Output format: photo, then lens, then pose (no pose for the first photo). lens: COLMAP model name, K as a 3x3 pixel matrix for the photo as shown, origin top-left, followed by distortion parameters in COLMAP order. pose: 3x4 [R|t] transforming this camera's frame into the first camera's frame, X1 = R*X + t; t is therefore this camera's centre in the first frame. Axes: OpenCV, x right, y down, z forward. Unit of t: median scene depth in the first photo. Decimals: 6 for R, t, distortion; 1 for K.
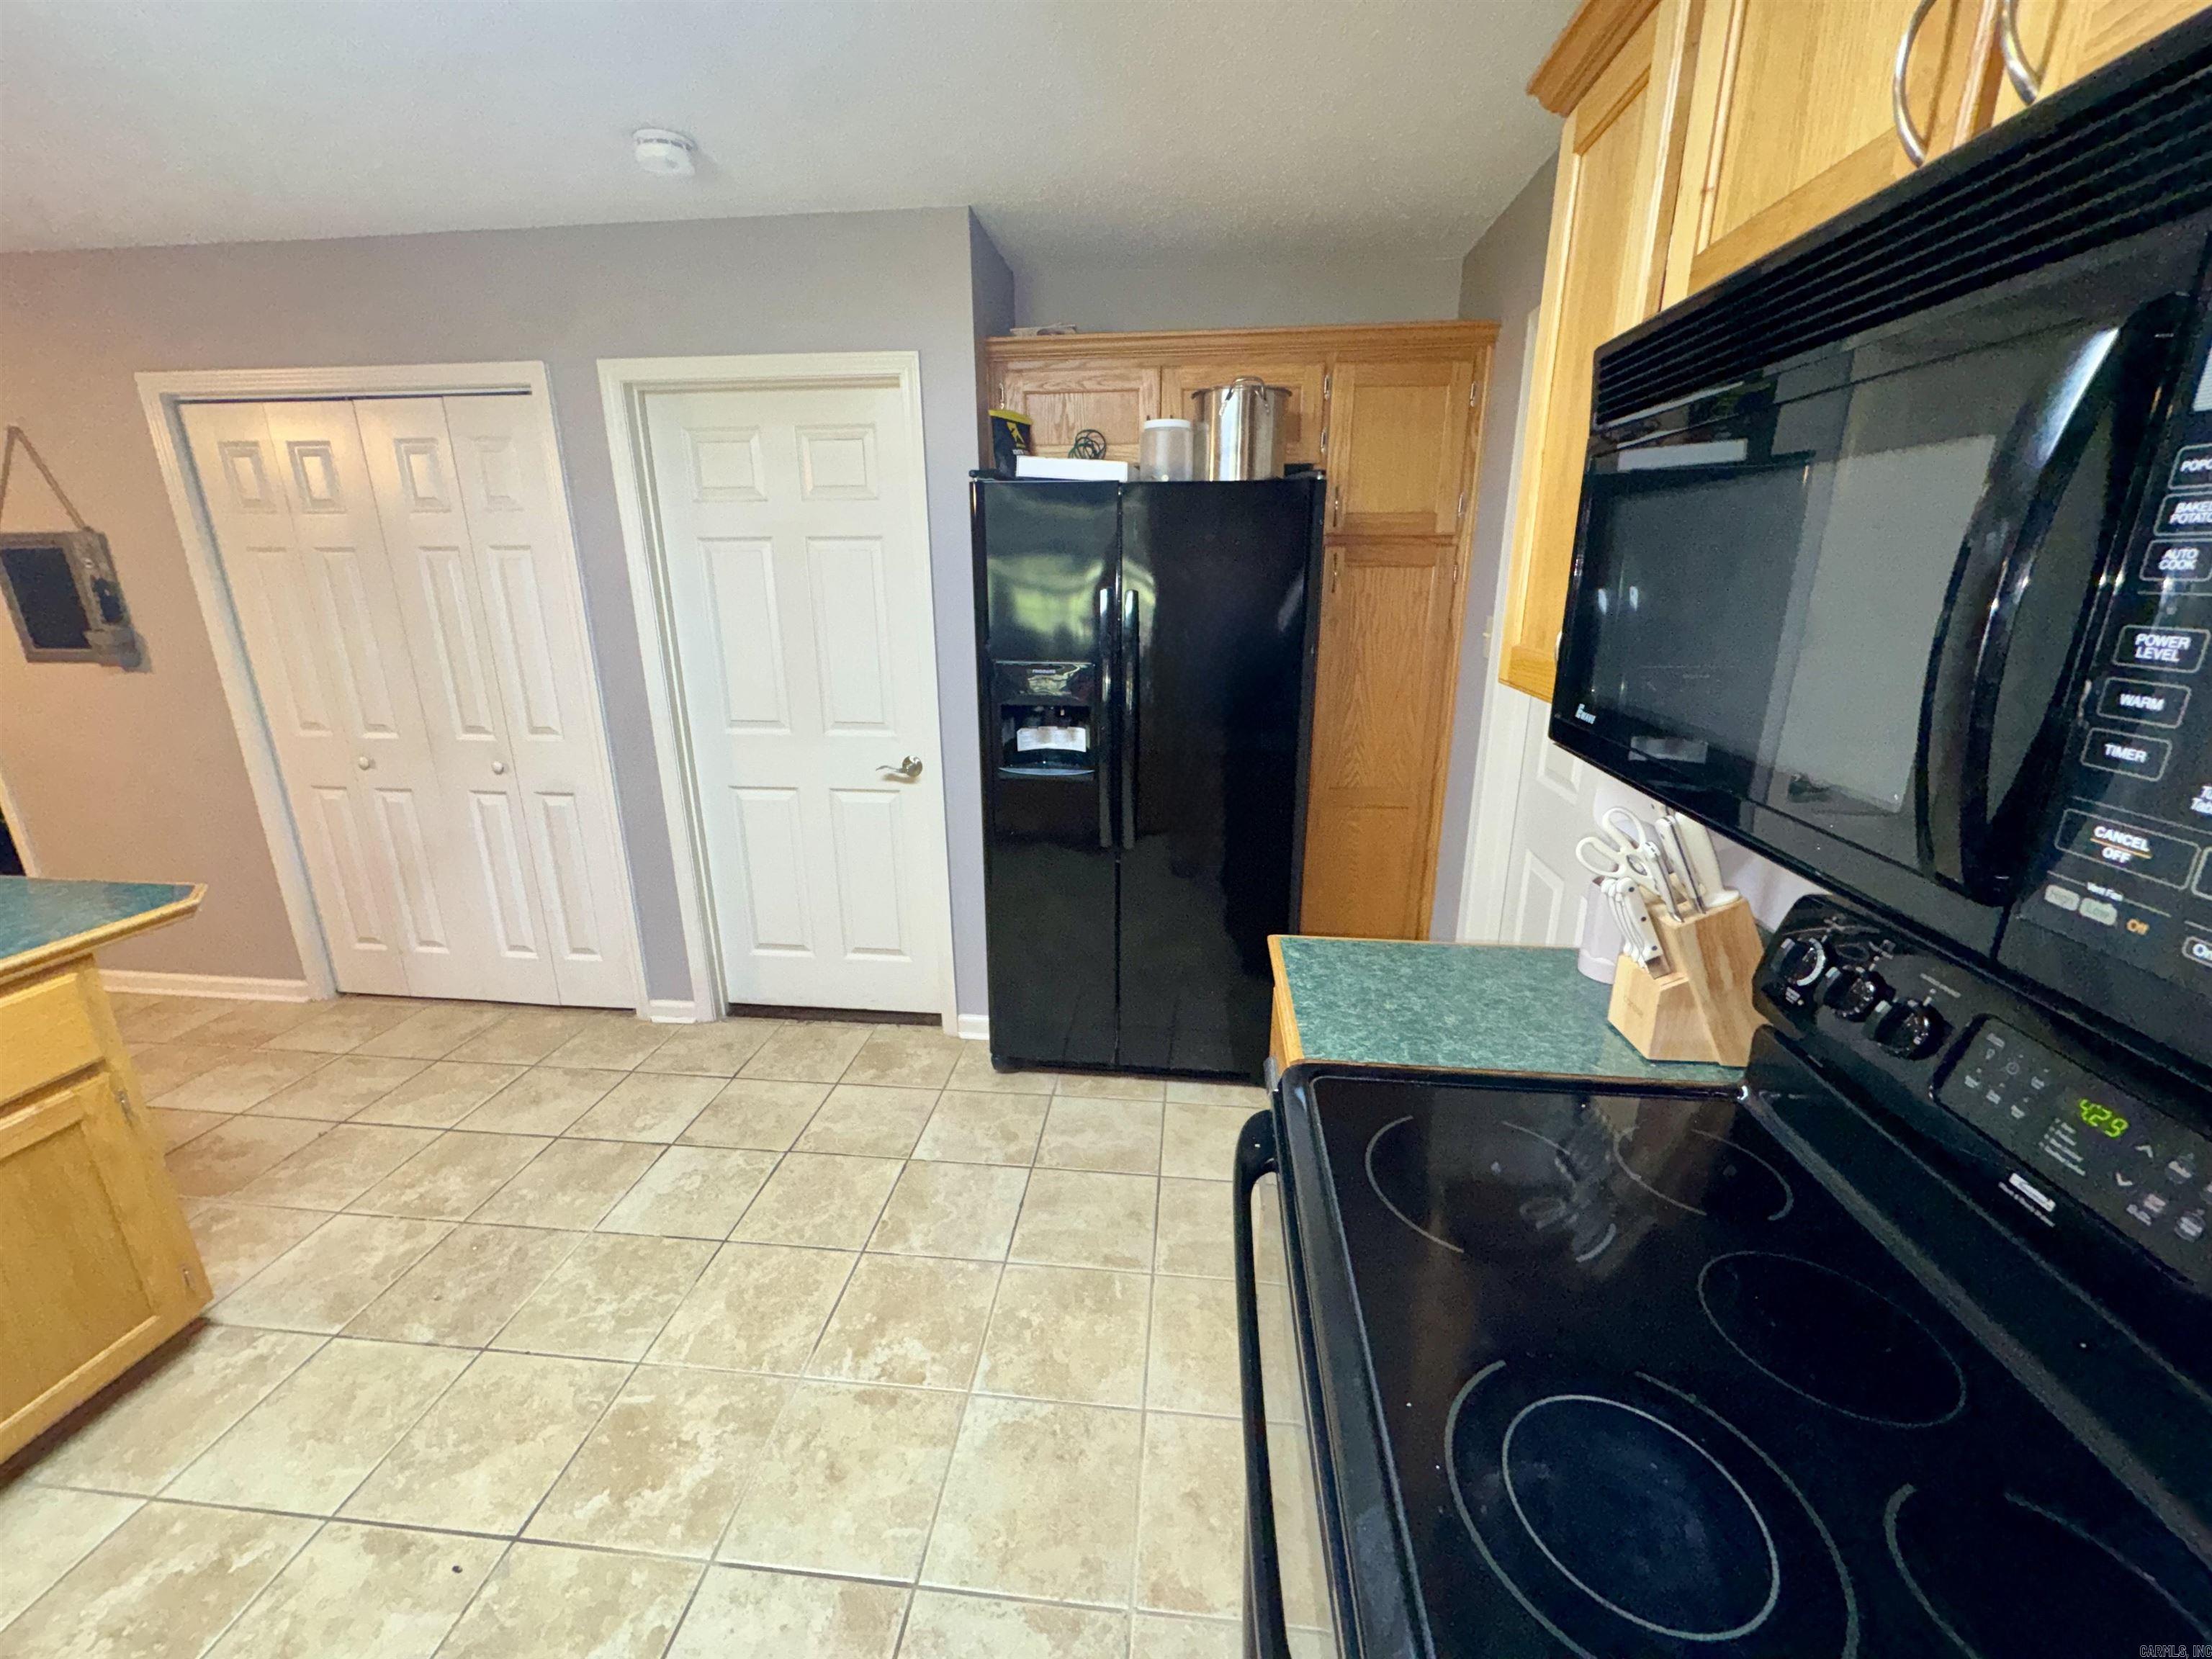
lens RADIAL K [[884.9, 0, 1105.6], [0, 884.9, 825.8], [0, 0, 1]] dist [-0.003486, -0.000511]
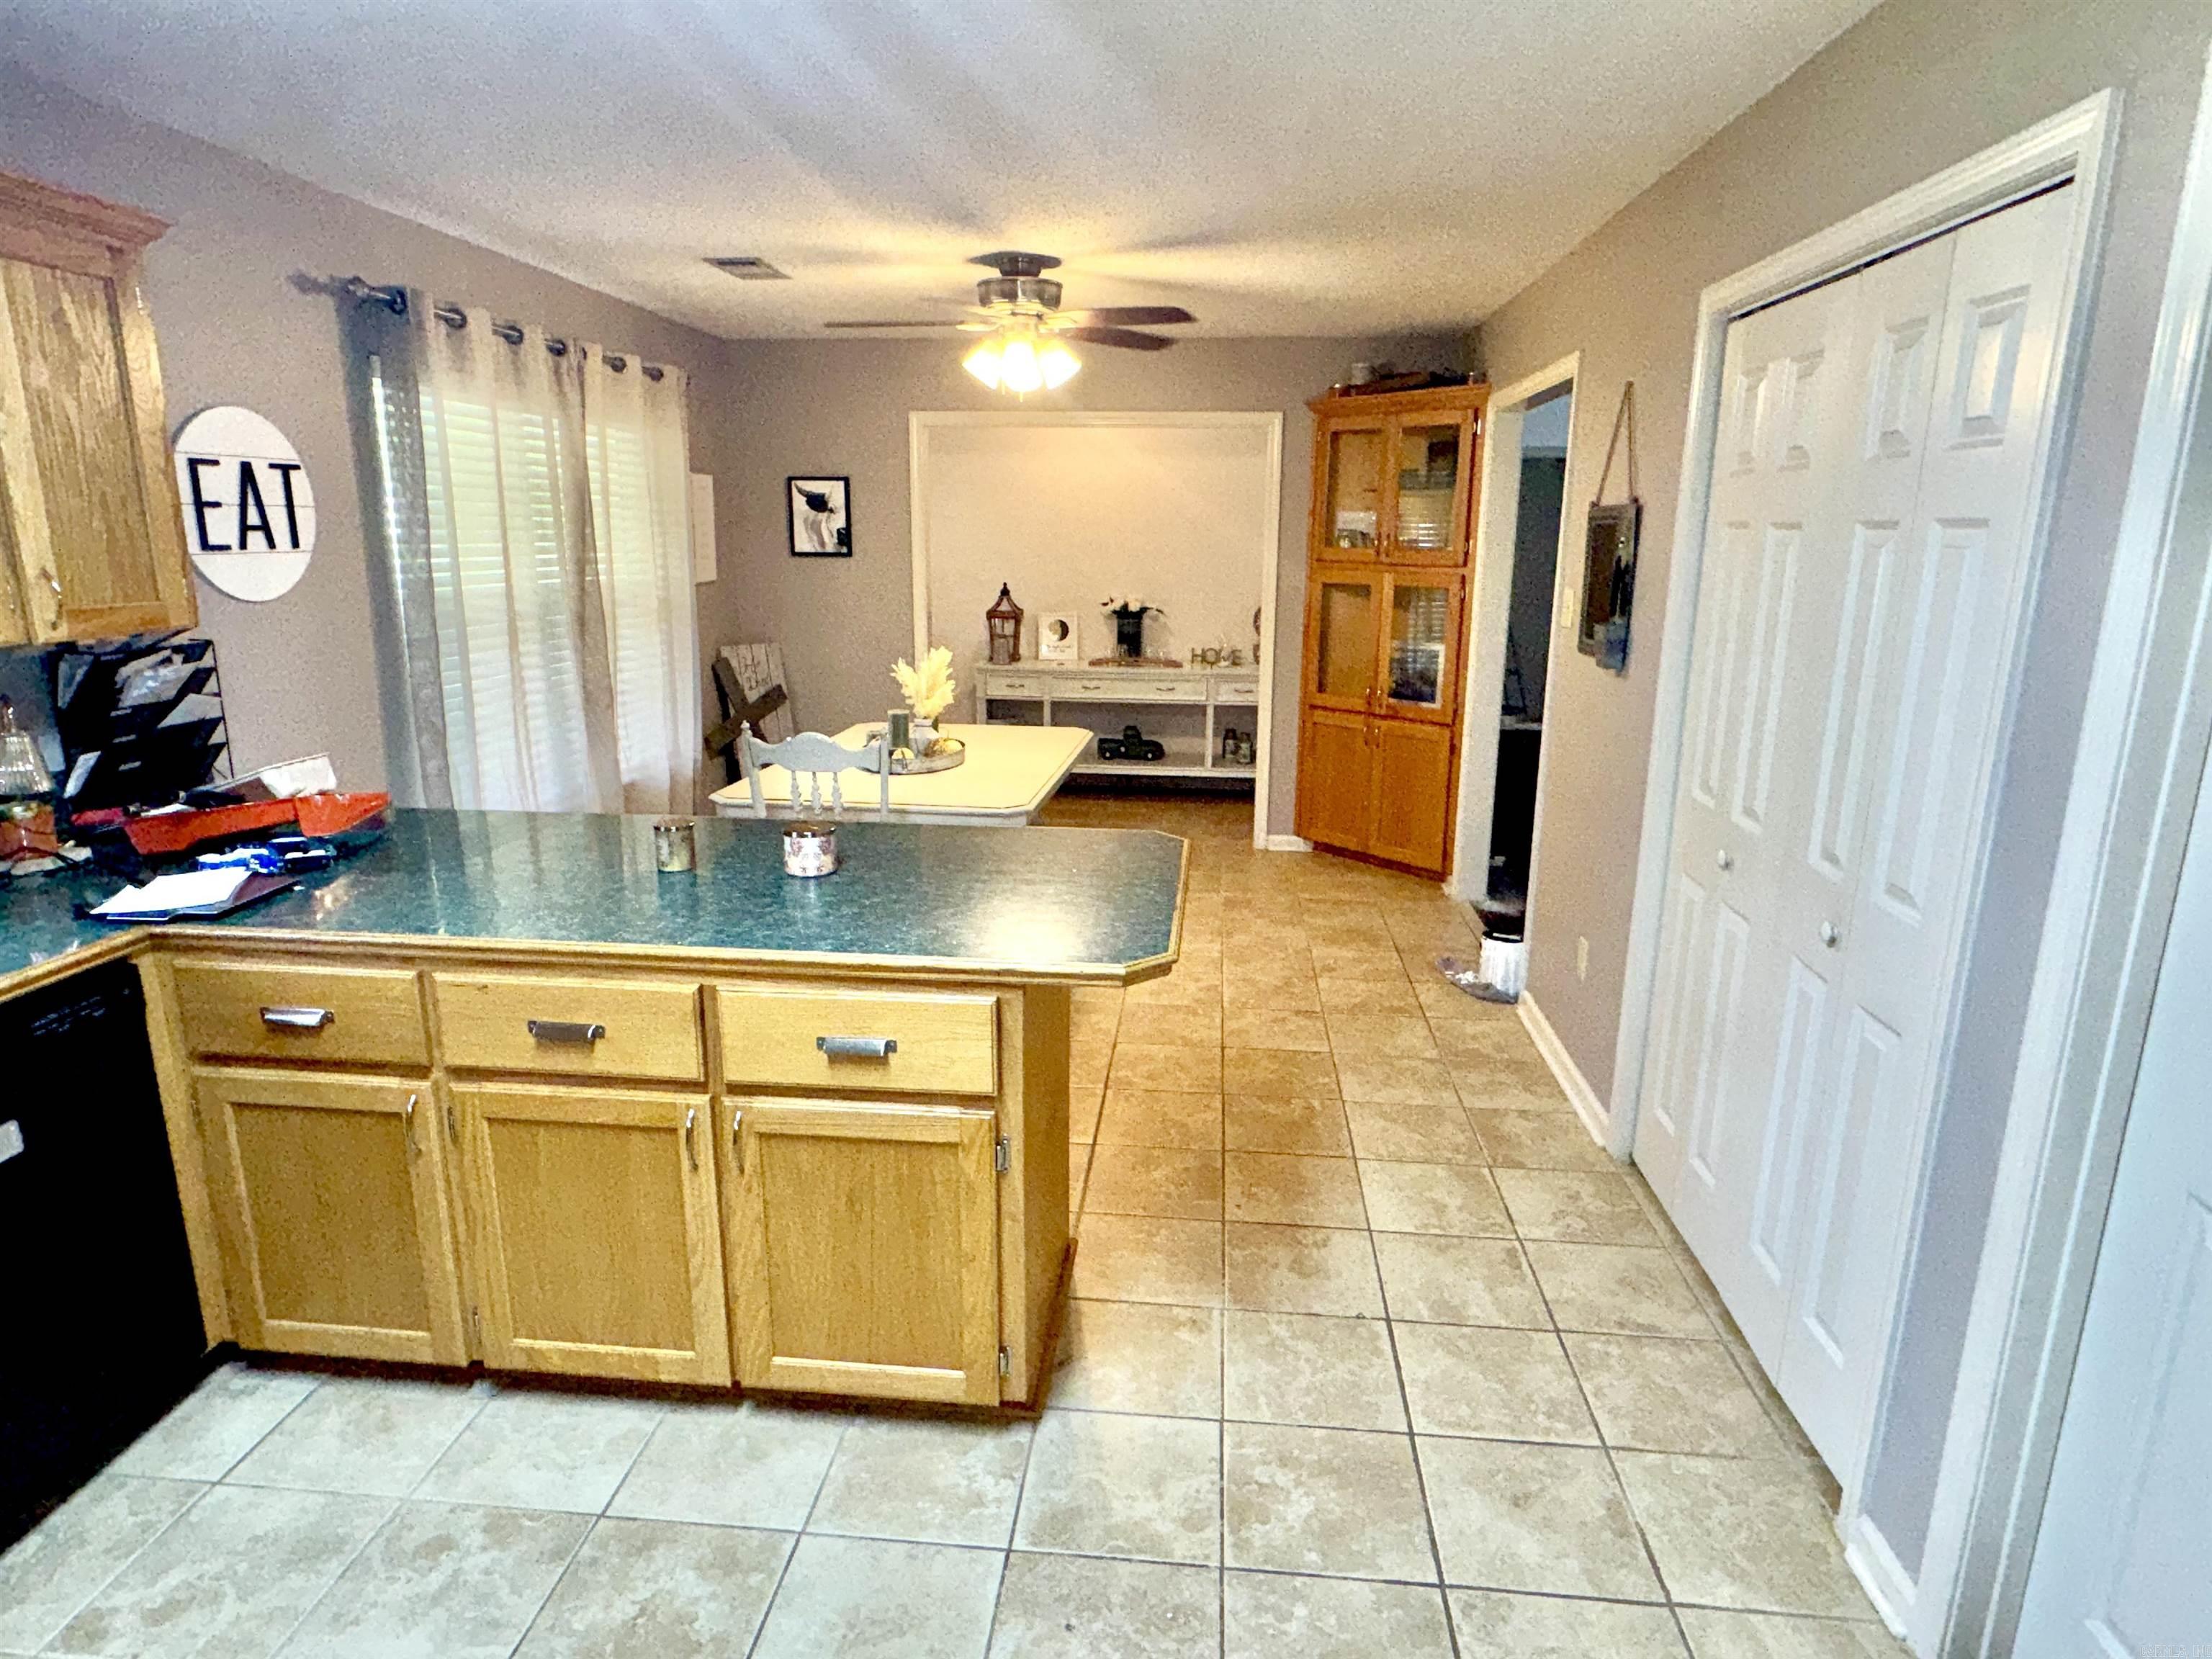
lens RADIAL K [[1251.0, 0, 1109.6], [0, 1251.0, 836.2], [0, 0, 1]] dist [-0.004798, 0.003070]
pose [[0.012896, 0.241194, -0.970391, 0.015817], [-0.292388, 0.928964, 0.227011, -0.177694], [0.956213, 0.280803, 0.082503, 0.554511]]
